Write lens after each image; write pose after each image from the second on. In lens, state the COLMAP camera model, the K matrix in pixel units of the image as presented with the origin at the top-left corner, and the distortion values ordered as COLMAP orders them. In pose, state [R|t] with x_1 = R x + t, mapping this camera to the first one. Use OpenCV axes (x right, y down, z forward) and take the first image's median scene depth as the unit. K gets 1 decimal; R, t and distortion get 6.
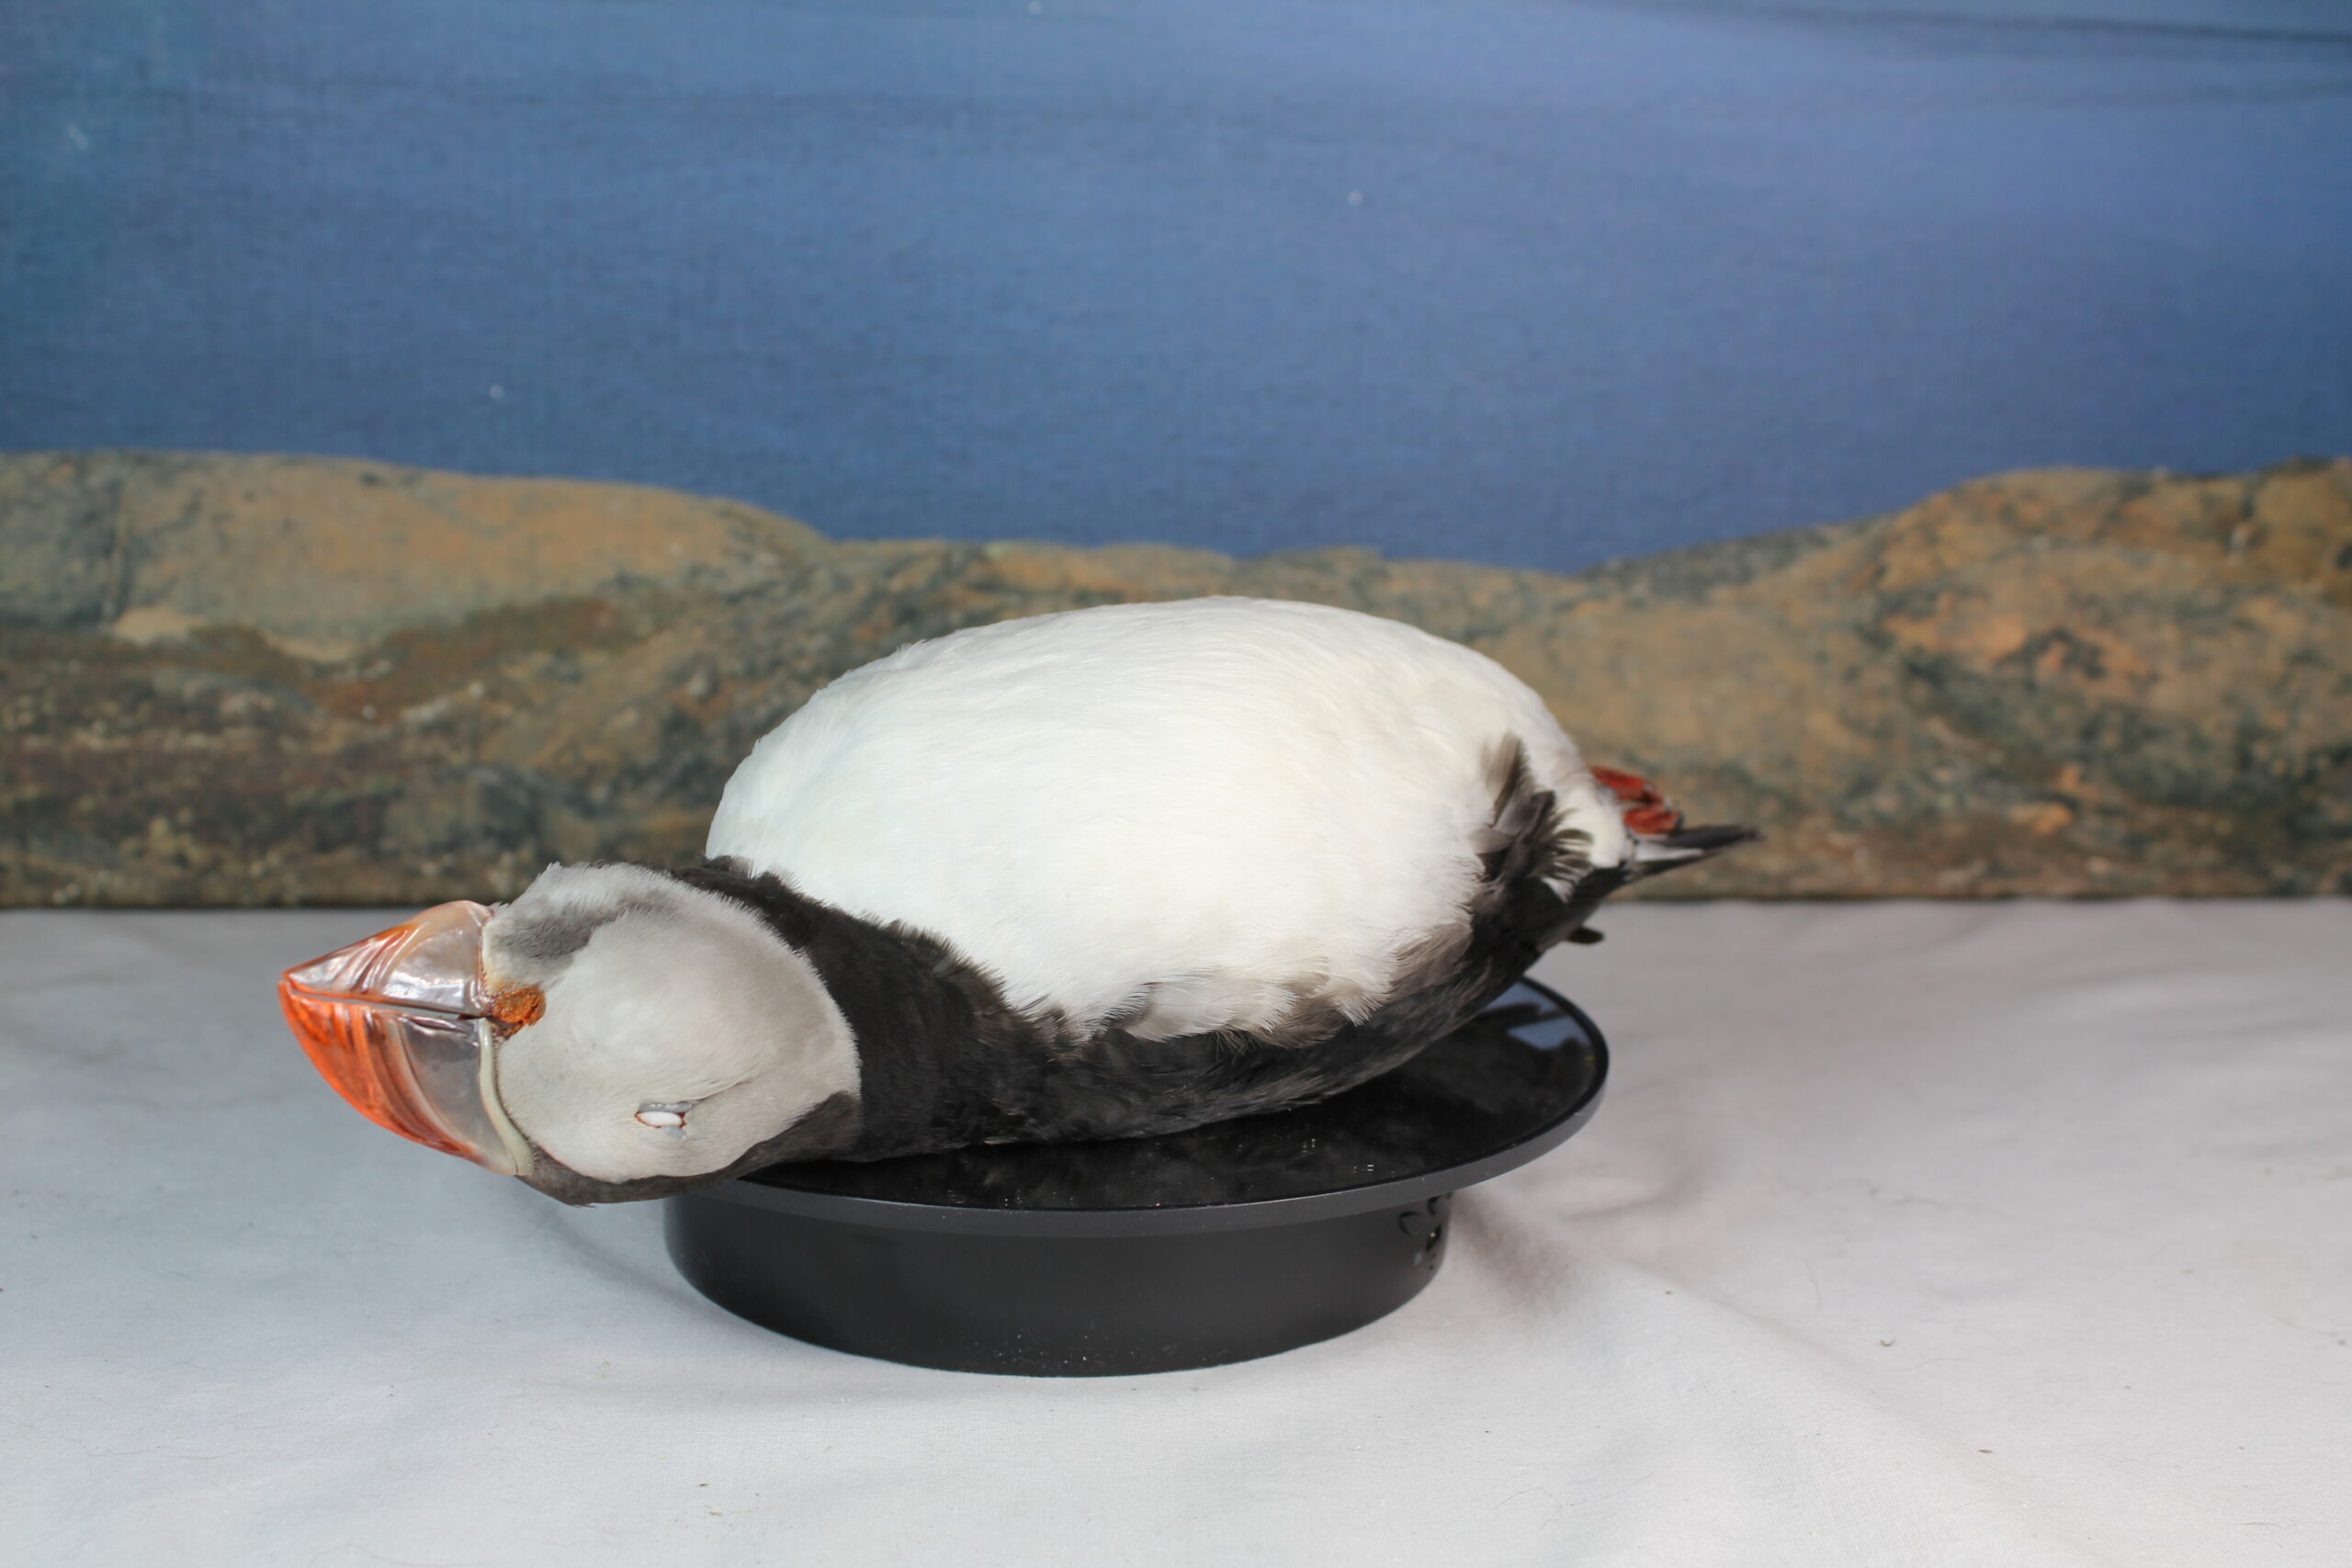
lens RADIAL K [[3245.5, 0, 1189.0], [0, 3245.5, 784.8], [0, 0, 1]] dist [-0.037822, 0.000000]
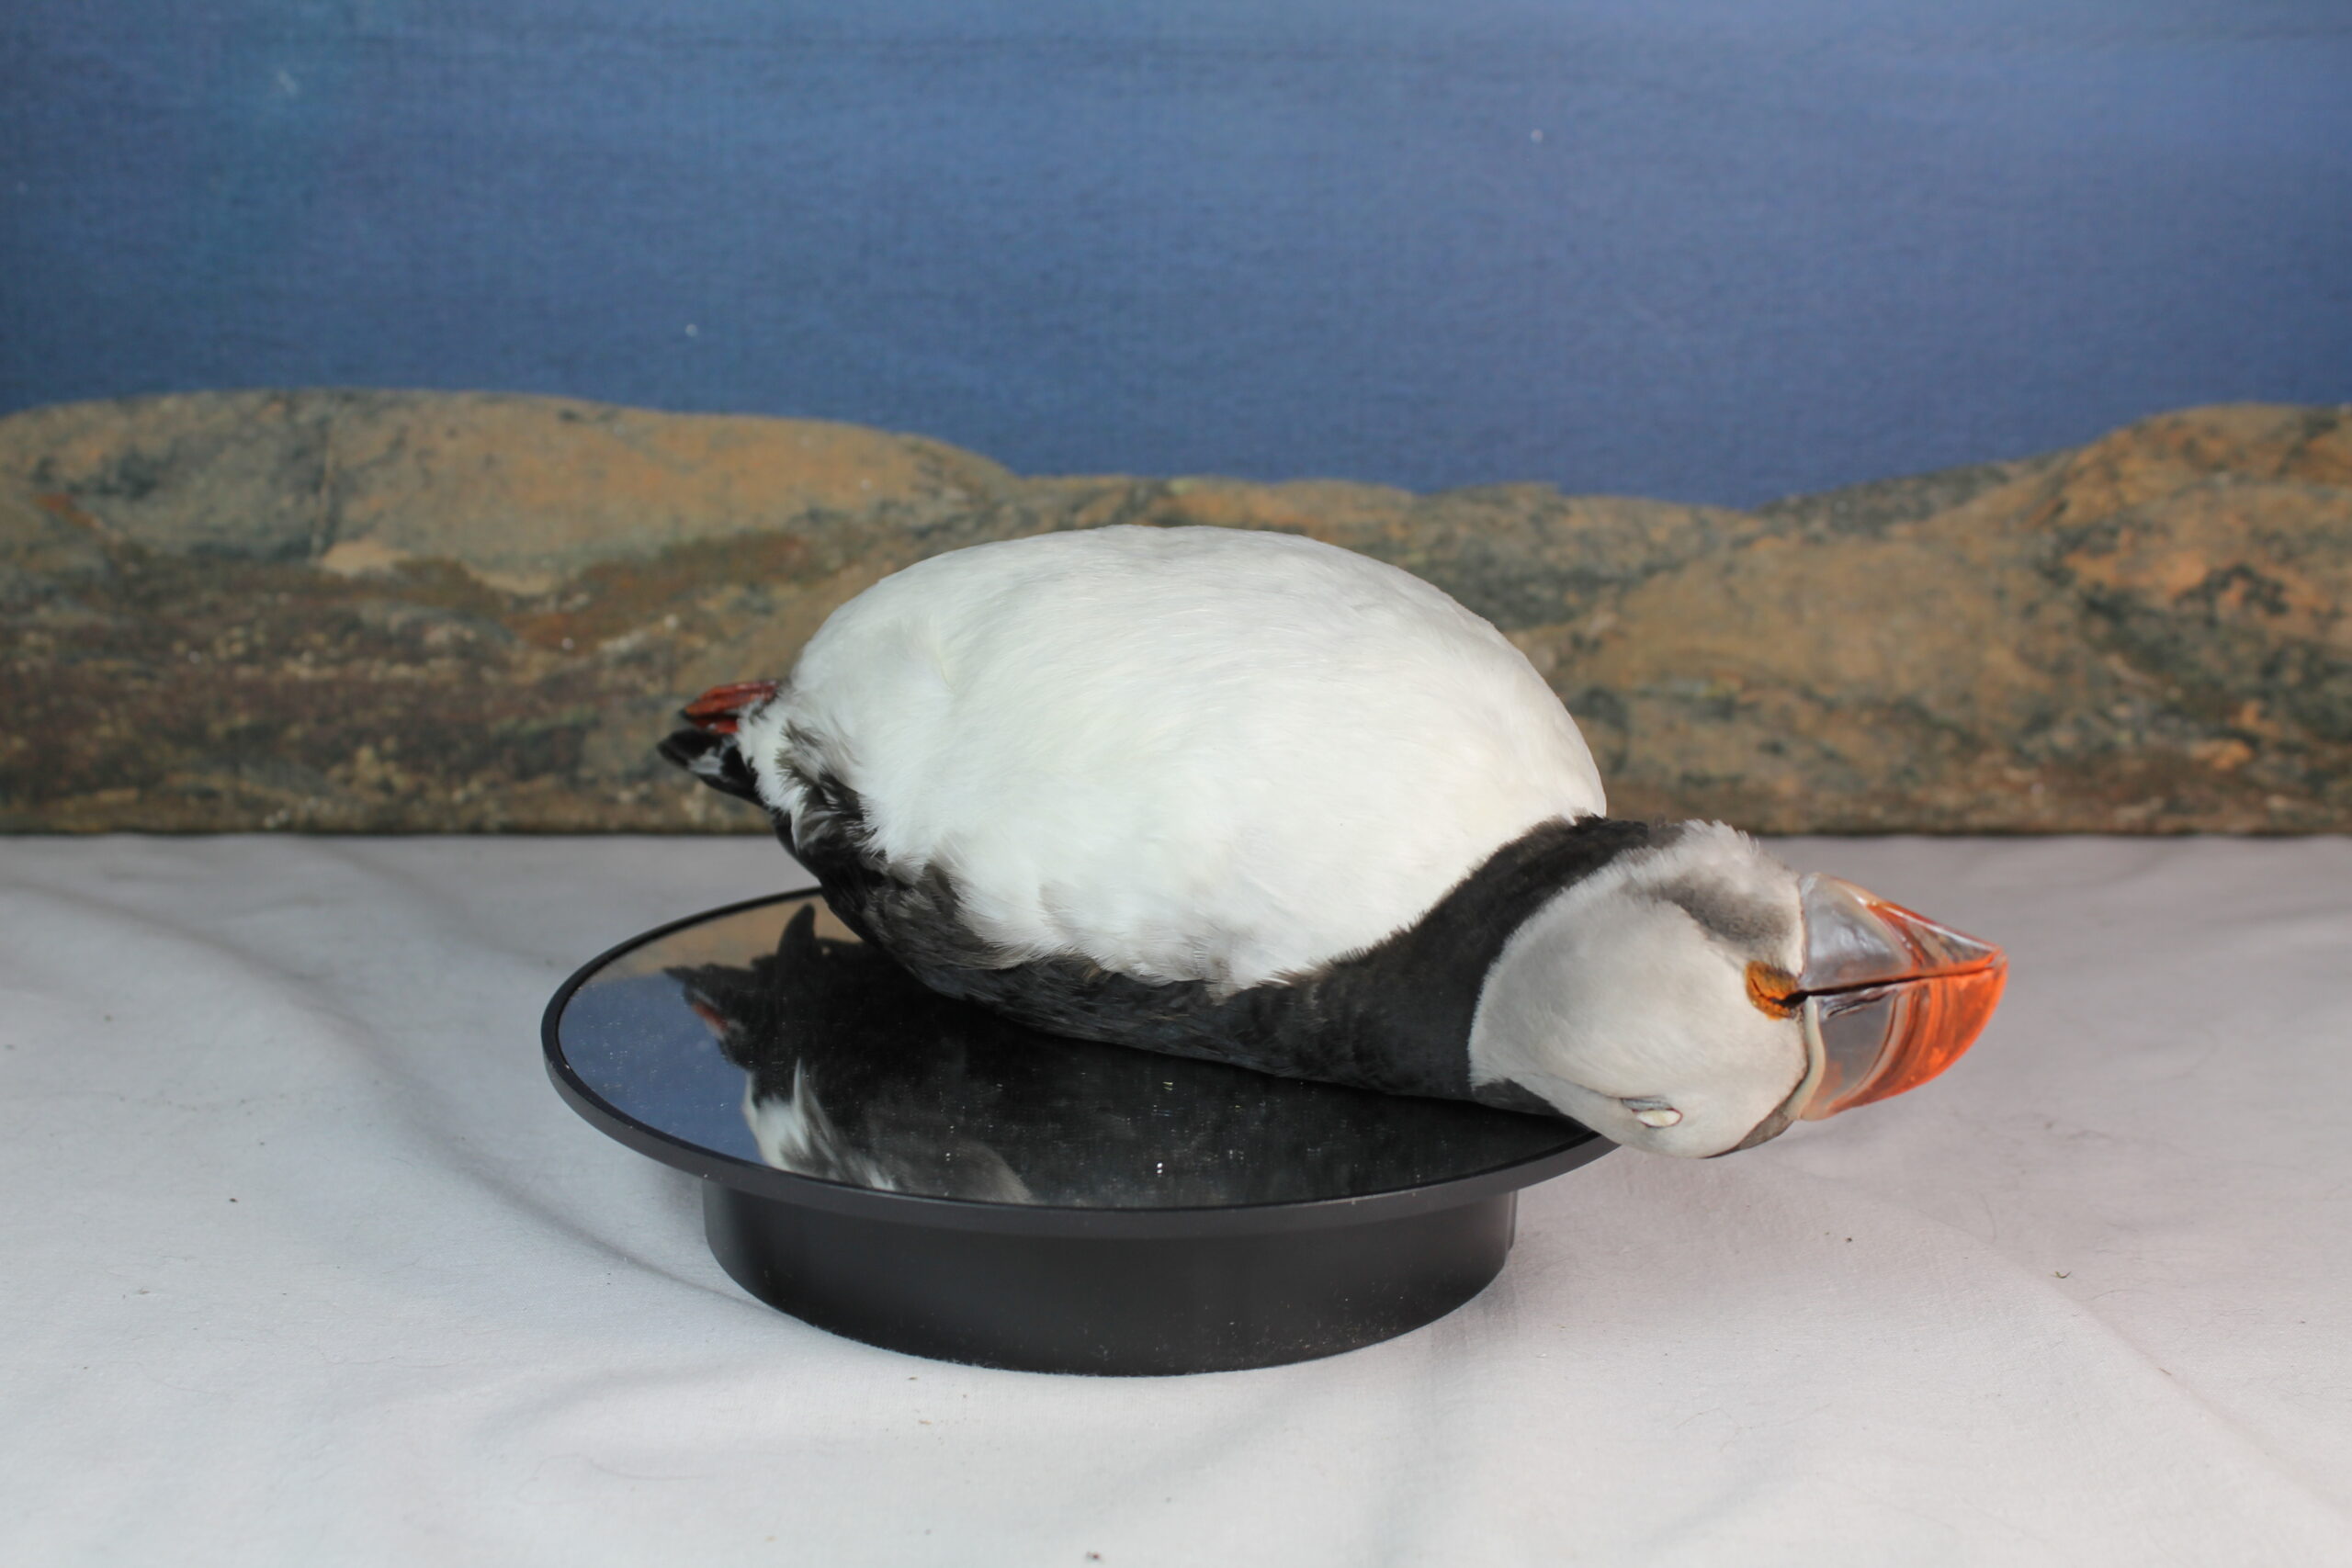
lens RADIAL K [[3245.5, 0, 1177.3], [0, 3245.5, 792.3], [0, 0, 1]] dist [-0.037822, 0.000000]
pose [[0.998561, 0.005522, -0.053342, -0.005448], [-0.004149, 0.999658, 0.025818, -0.002689], [0.053466, -0.025559, 0.998243, -0.015418]]
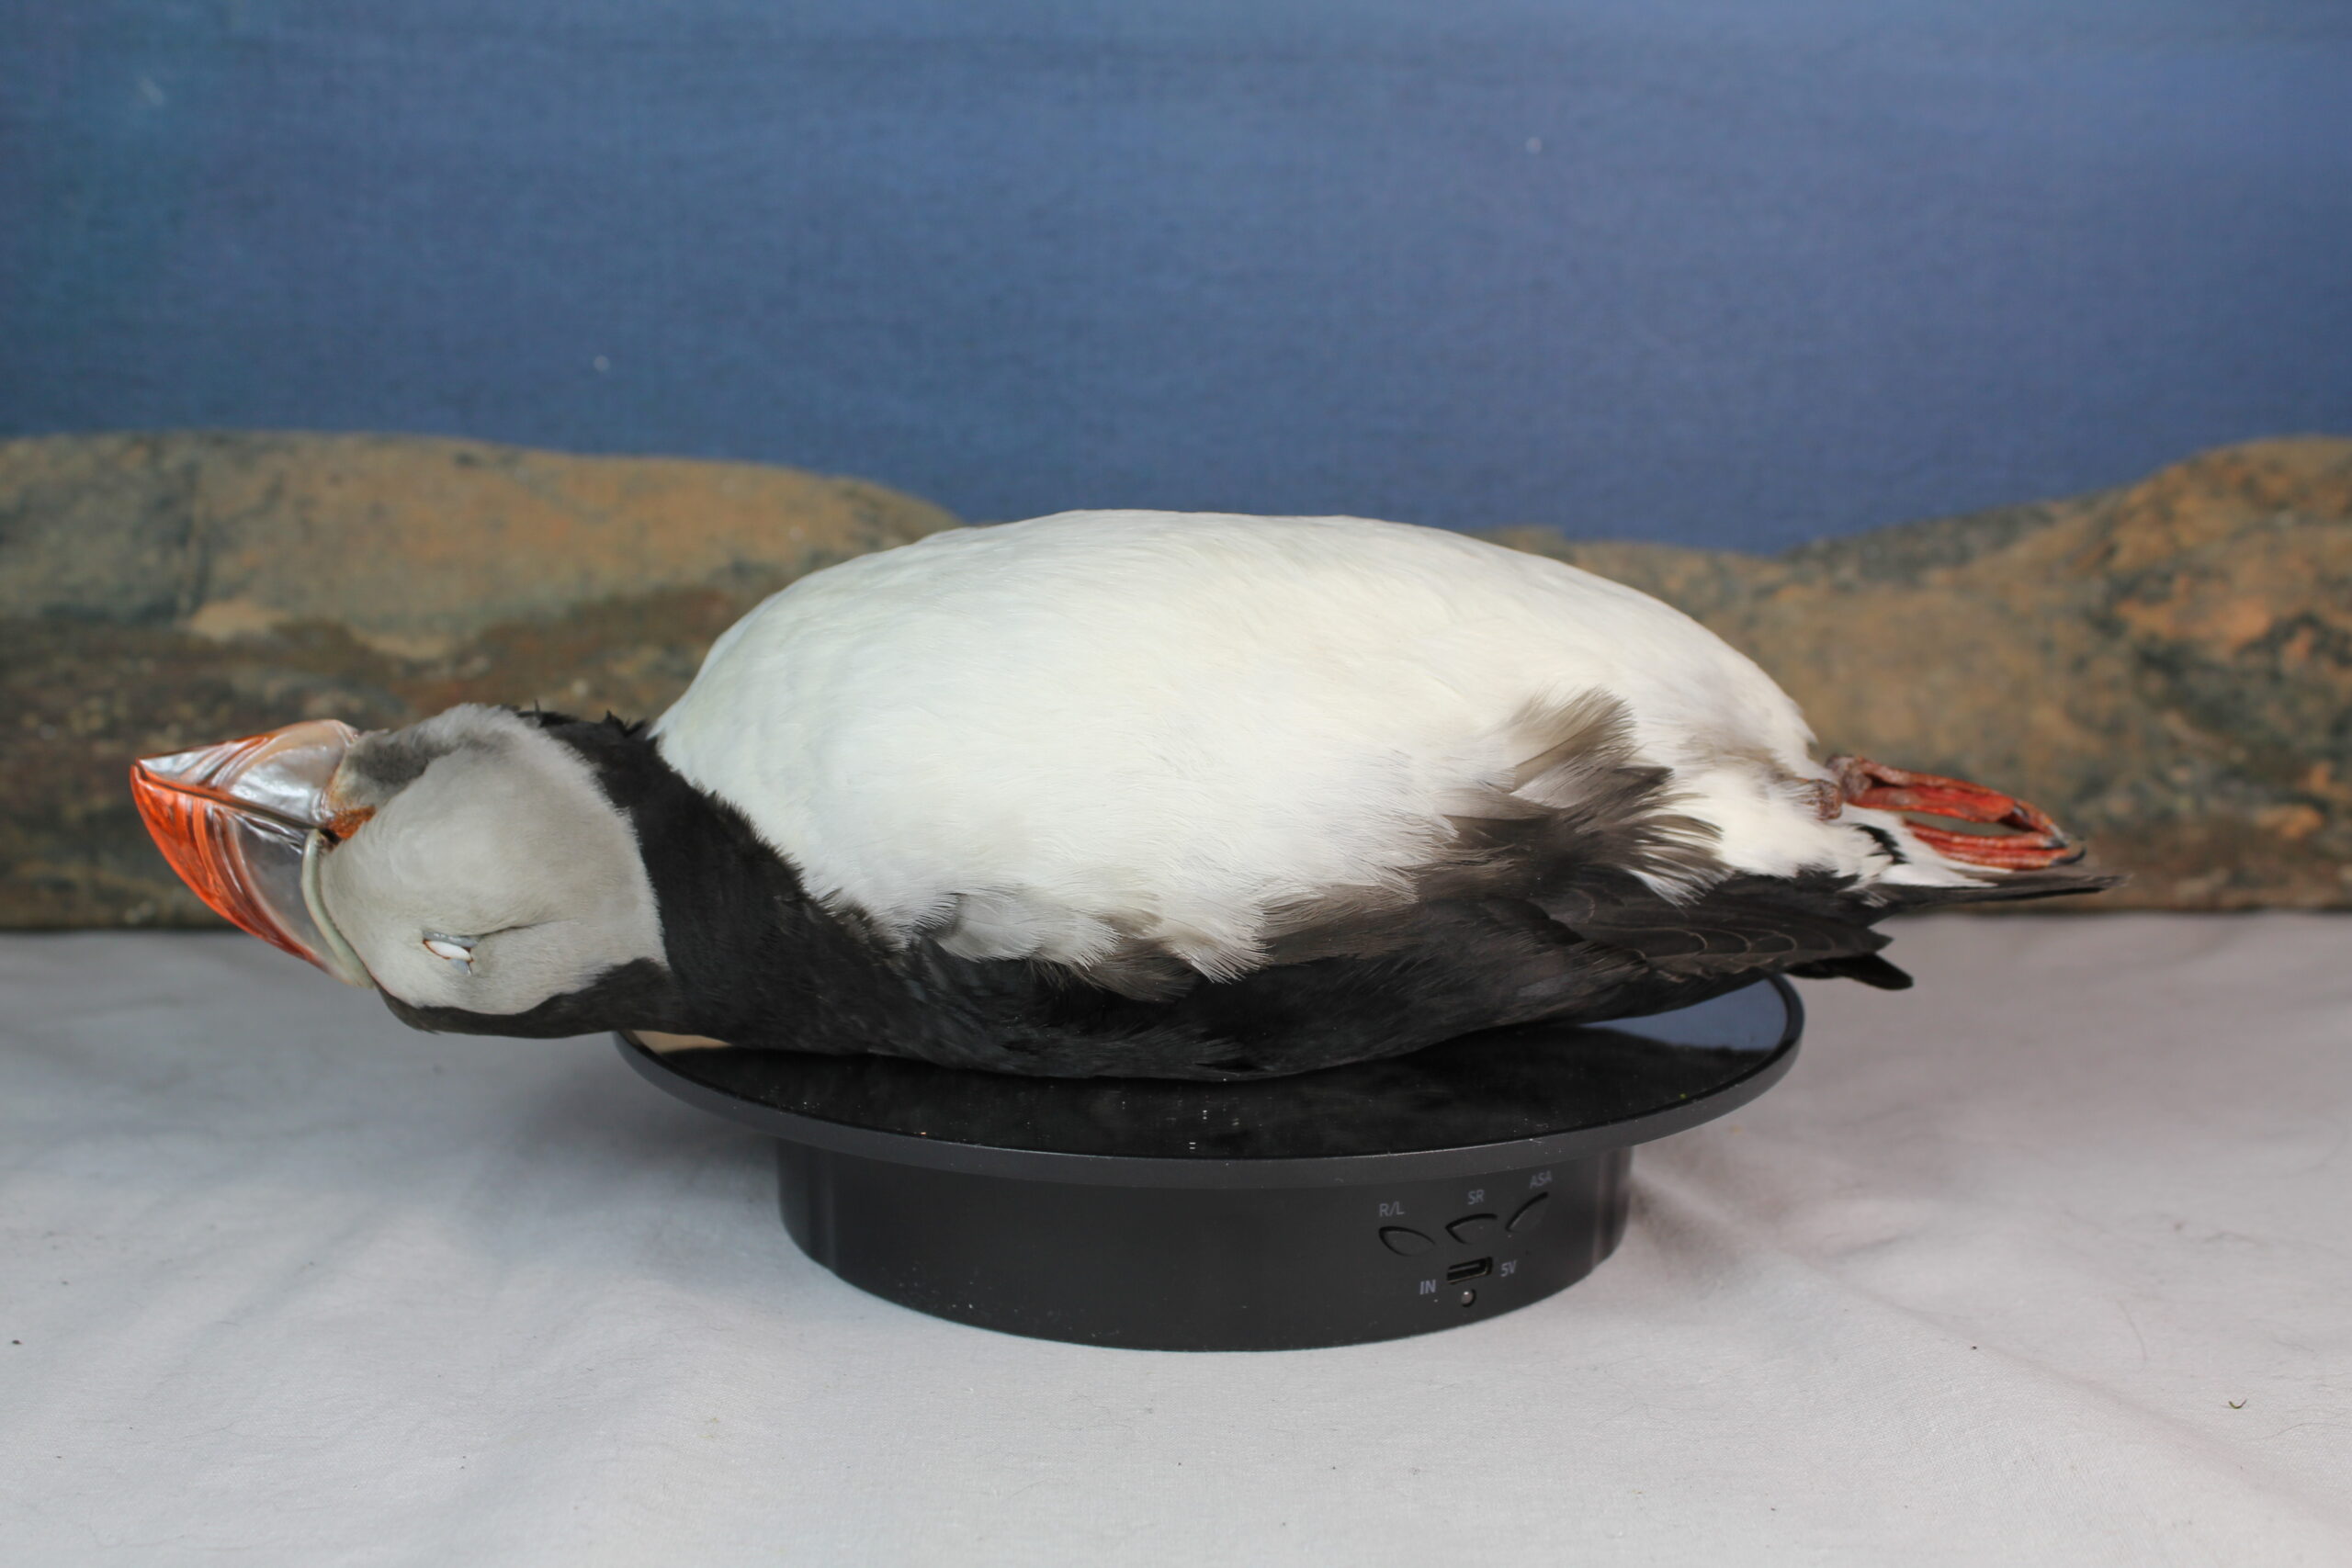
lens RADIAL K [[3178.1, 0, 1192.3], [0, 3178.1, 748.1], [0, 0, 1]] dist [-0.047122, 0.000000]
pose [[0.999410, -0.007088, -0.033614, -0.016349], [0.006031, 0.999487, -0.031446, 0.016915], [0.033820, 0.031225, 0.998940, 0.107253]]
